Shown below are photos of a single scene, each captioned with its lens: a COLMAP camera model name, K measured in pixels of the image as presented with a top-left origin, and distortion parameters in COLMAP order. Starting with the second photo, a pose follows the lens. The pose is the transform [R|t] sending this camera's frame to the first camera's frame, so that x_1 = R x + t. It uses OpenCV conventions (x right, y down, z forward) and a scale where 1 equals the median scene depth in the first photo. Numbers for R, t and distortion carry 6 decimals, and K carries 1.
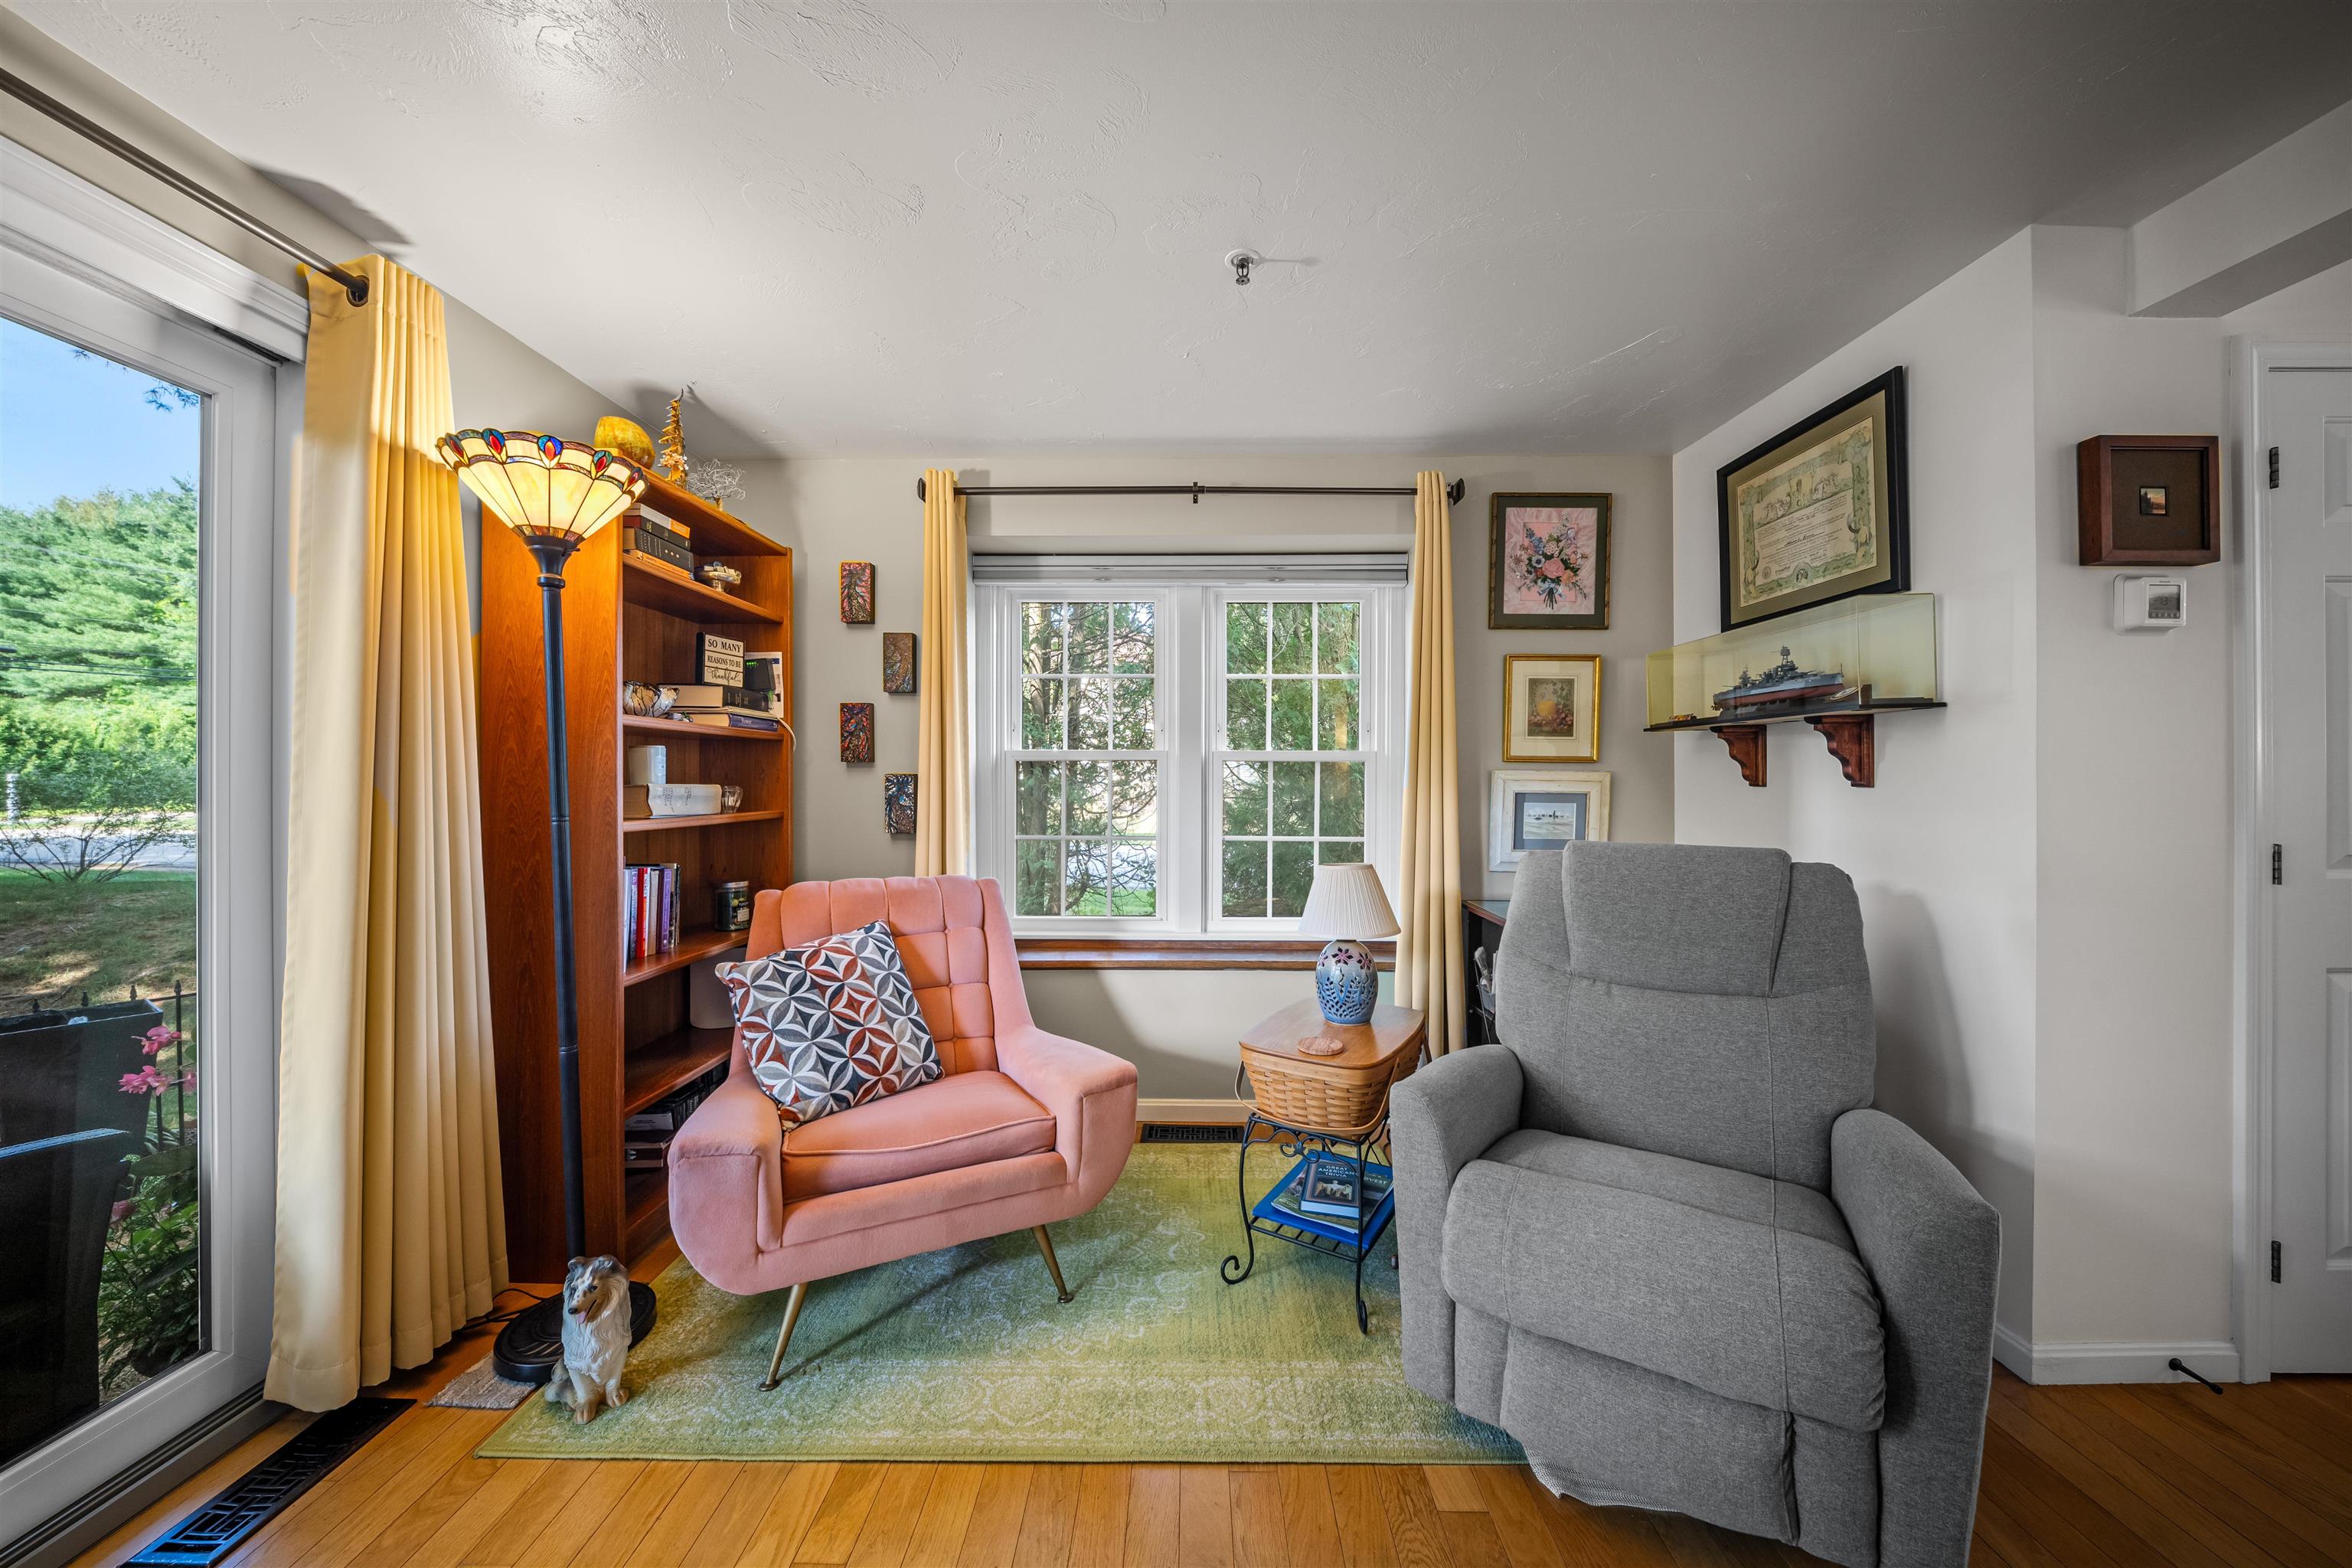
lens RADIAL K [[819.2, 0, 1171.2], [0, 819.2, 780.6], [0, 0, 1]] dist [0.010685, -0.006562]
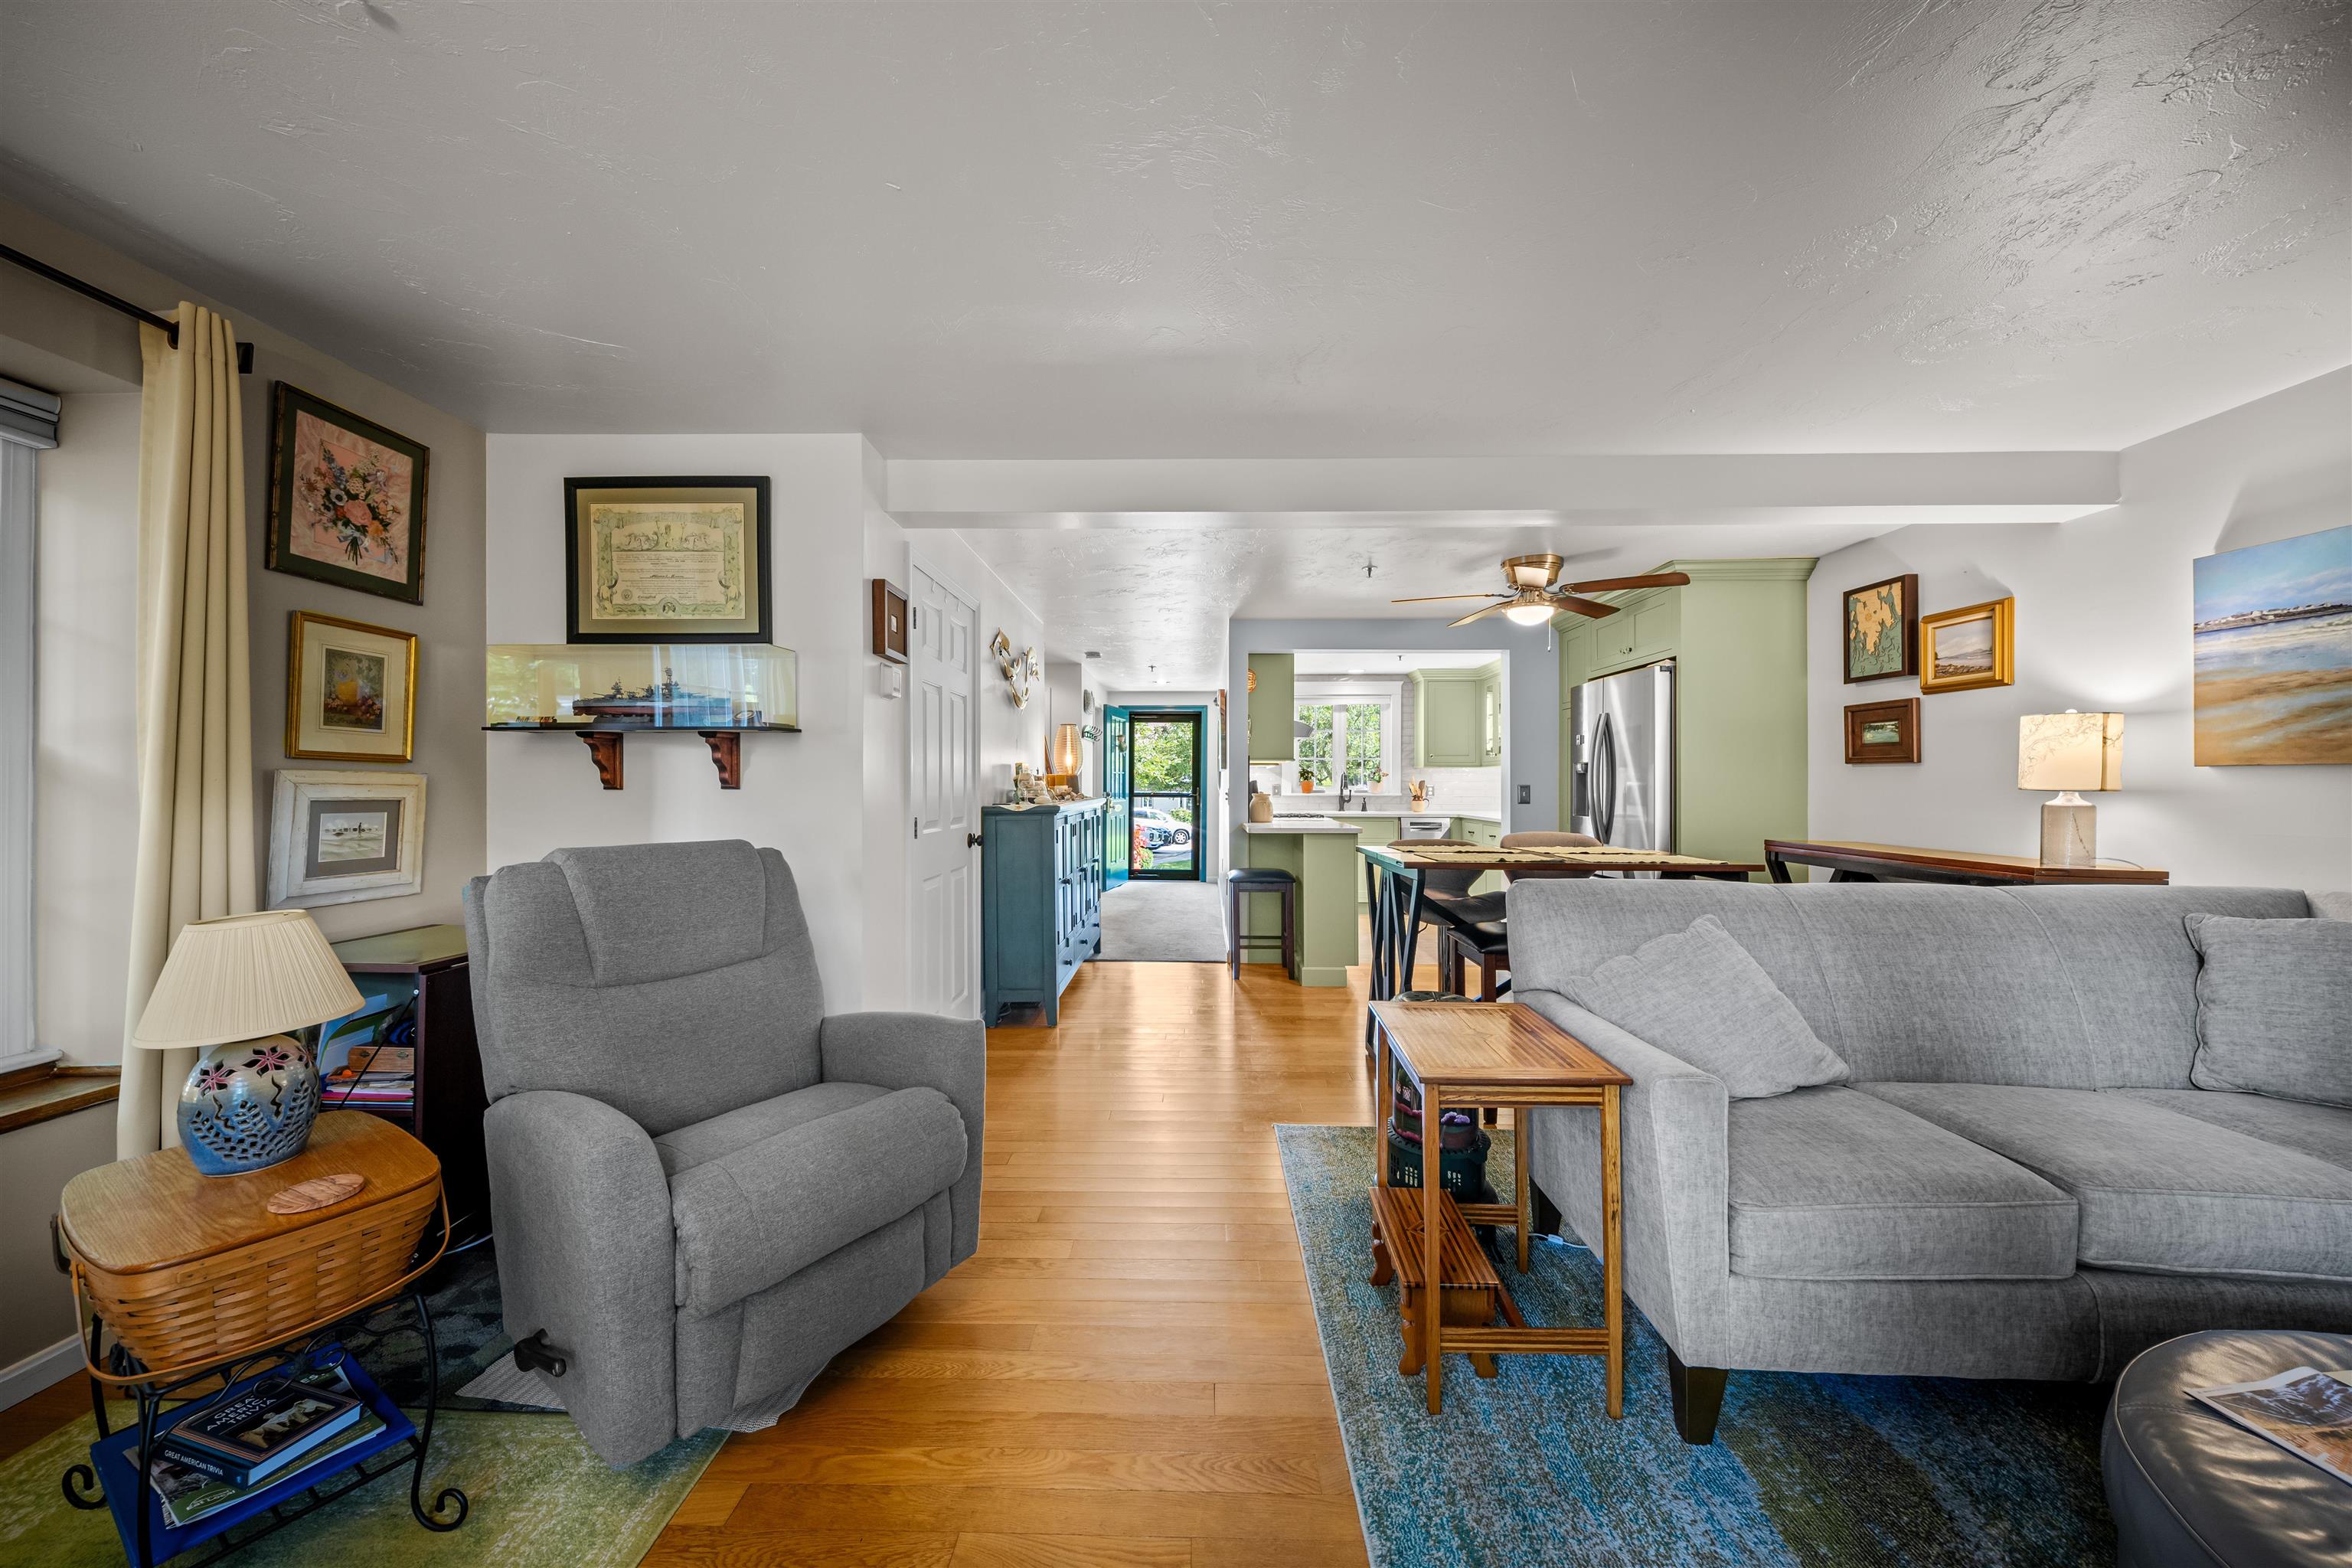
lens RADIAL K [[817.2, 0, 1180.7], [0, 817.2, 784.5], [0, 0, 1]] dist [0.000482, -0.004149]
pose [[0.007200, -0.000394, 0.999974, -0.404386], [0.001094, 0.999999, 0.000386, 0.001389], [-0.999973, 0.001091, 0.007200, 0.279988]]
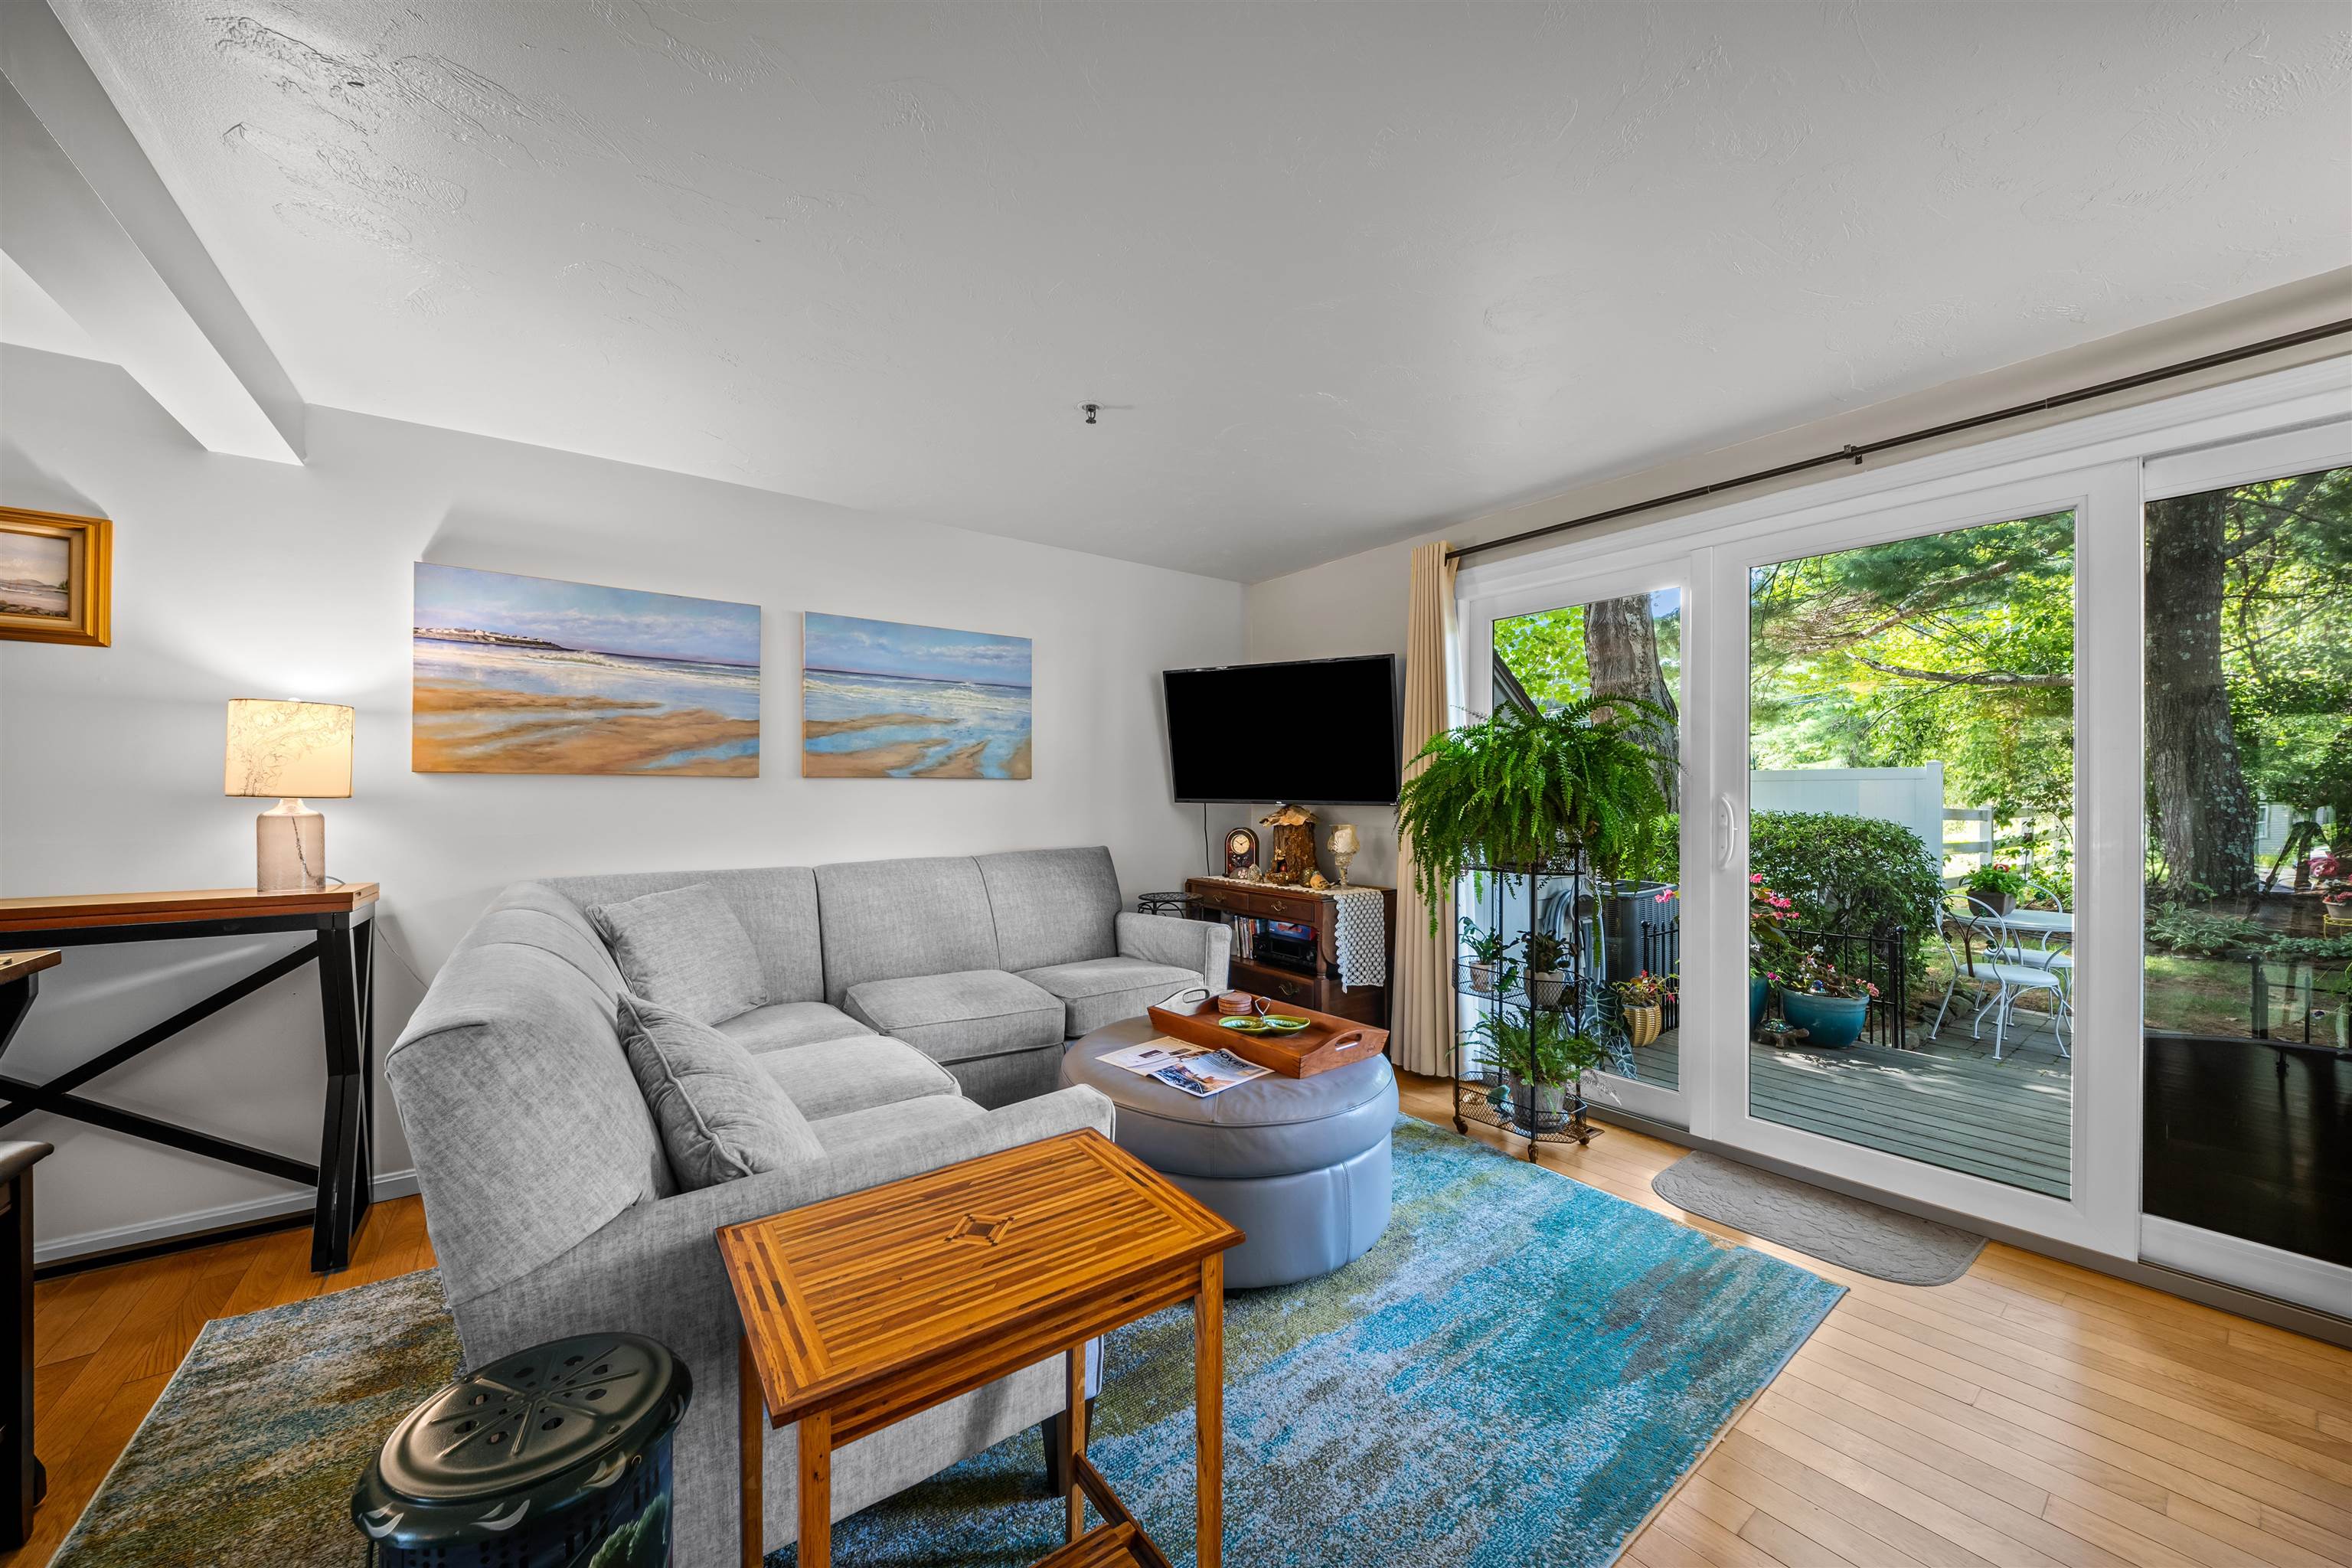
lens RADIAL K [[830.7, 0, 1178.7], [0, 830.7, 792.0], [0, 0, 1]] dist [0.001995, -0.003759]
pose [[-0.786394, 0.000430, -0.617725, 0.607404], [0.000066, 1.000000, 0.000613, 0.005290], [0.617725, 0.000442, -0.786394, 0.418995]]
